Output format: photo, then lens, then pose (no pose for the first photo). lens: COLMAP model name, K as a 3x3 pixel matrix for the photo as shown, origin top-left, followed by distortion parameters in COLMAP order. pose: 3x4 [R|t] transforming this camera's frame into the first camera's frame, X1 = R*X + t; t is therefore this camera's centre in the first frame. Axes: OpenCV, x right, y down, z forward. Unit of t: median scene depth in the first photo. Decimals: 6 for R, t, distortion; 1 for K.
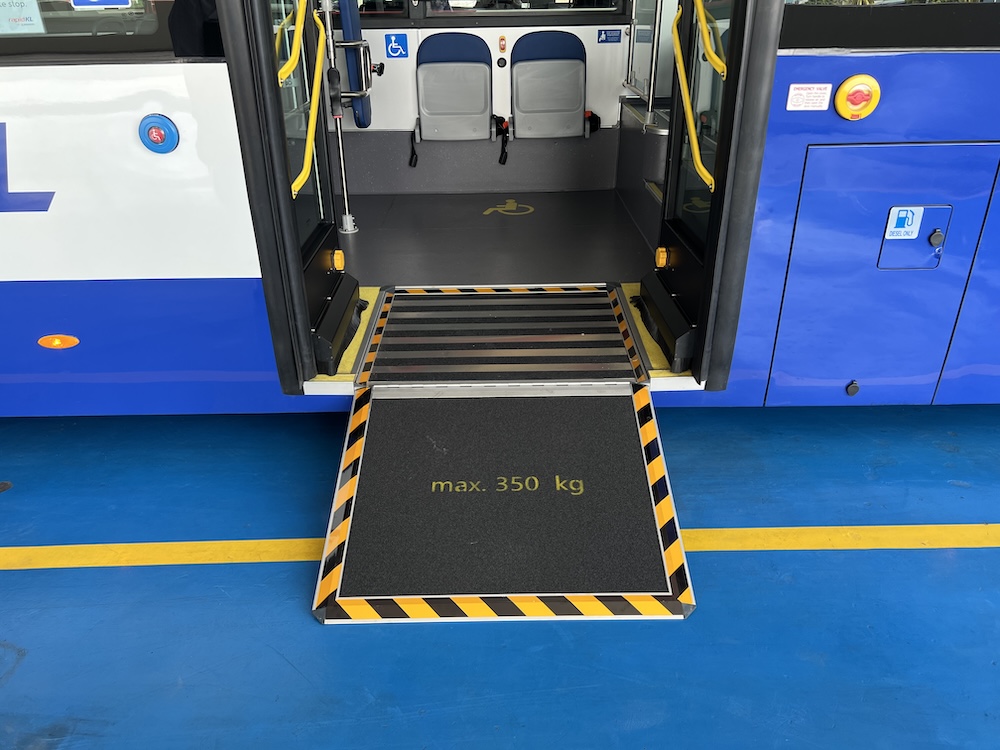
lens RADIAL K [[769.7, 0, 505.5], [0, 769.7, 377.1], [0, 0, 1]] dist [0.025873, -0.001398]
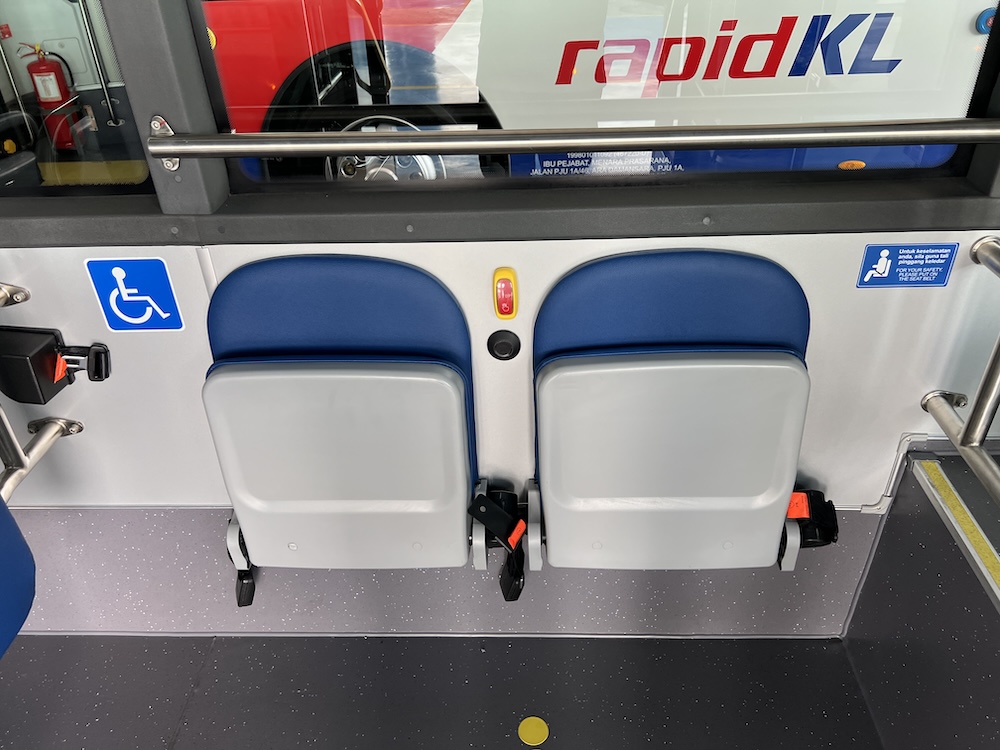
lens RADIAL K [[769.7, 0, 493.3], [0, 769.7, 372.3], [0, 0, 1]] dist [0.025873, -0.001398]
pose [[0.998495, 0.003400, -0.054730, 0.007274], [0.002482, 0.994250, 0.107055, -0.430350], [0.054780, -0.107030, 0.992746, 0.719665]]
